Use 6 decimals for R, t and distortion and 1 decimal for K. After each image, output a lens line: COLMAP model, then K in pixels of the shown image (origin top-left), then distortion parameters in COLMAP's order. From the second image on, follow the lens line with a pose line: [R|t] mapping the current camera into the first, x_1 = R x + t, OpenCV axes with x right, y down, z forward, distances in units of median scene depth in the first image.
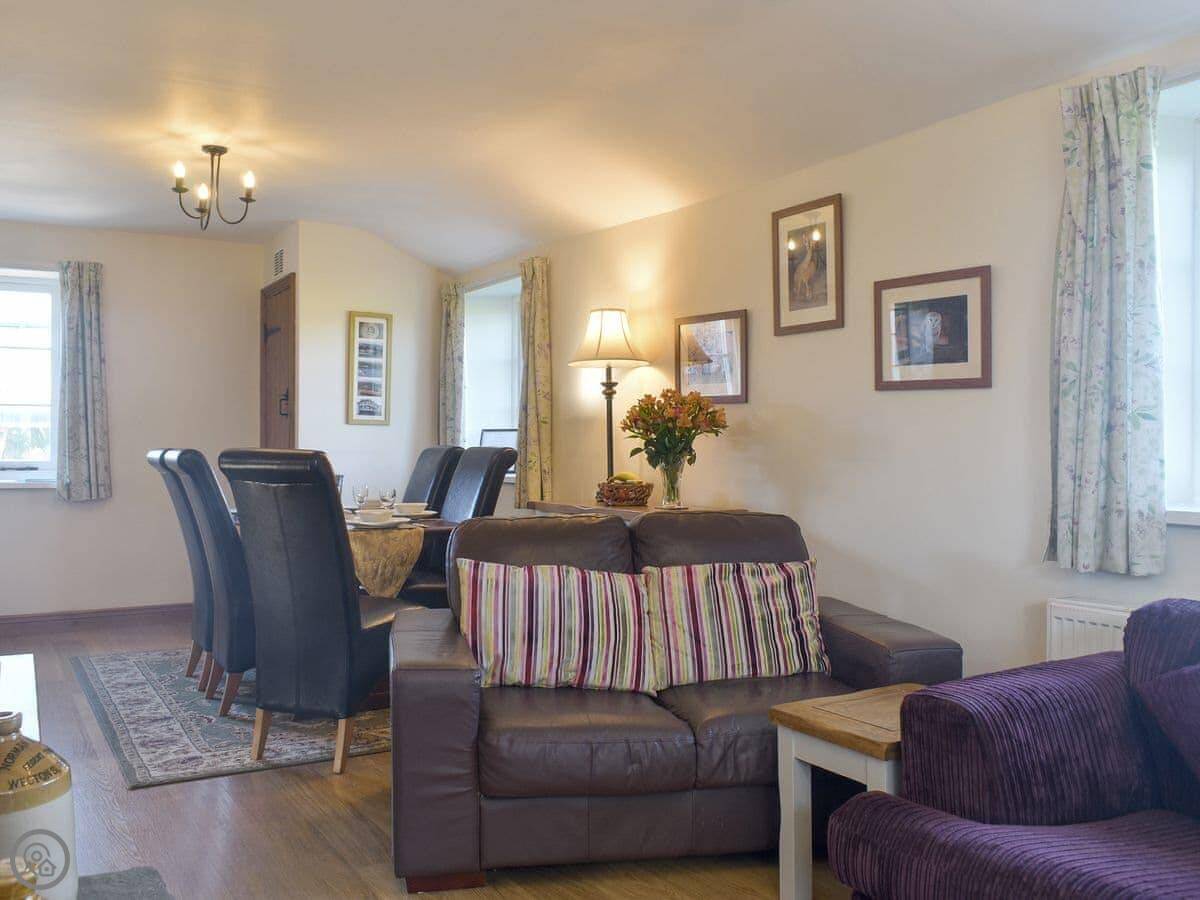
lens RADIAL K [[996.4, 0, 574.0], [0, 996.4, 449.3], [0, 0, 1]] dist [-0.023170, -0.003268]
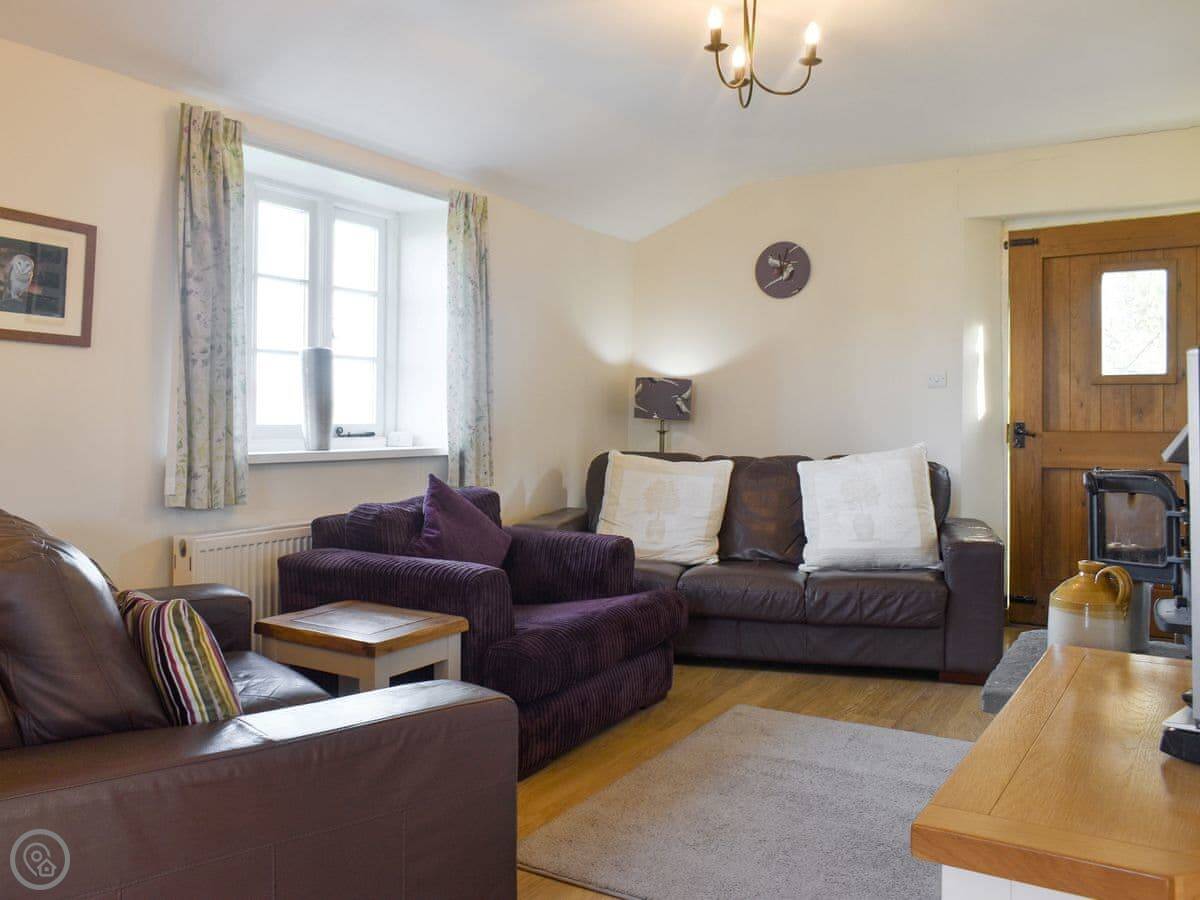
lens RADIAL K [[987.9, 0, 603.8], [0, 987.9, 423.4], [0, 0, 1]] dist [-0.029247, -0.002606]
pose [[-0.452251, -0.001207, 0.891890, -0.692152], [0.009748, 0.999933, 0.006296, 0.013777], [-0.891838, 0.011541, -0.452208, 0.973238]]
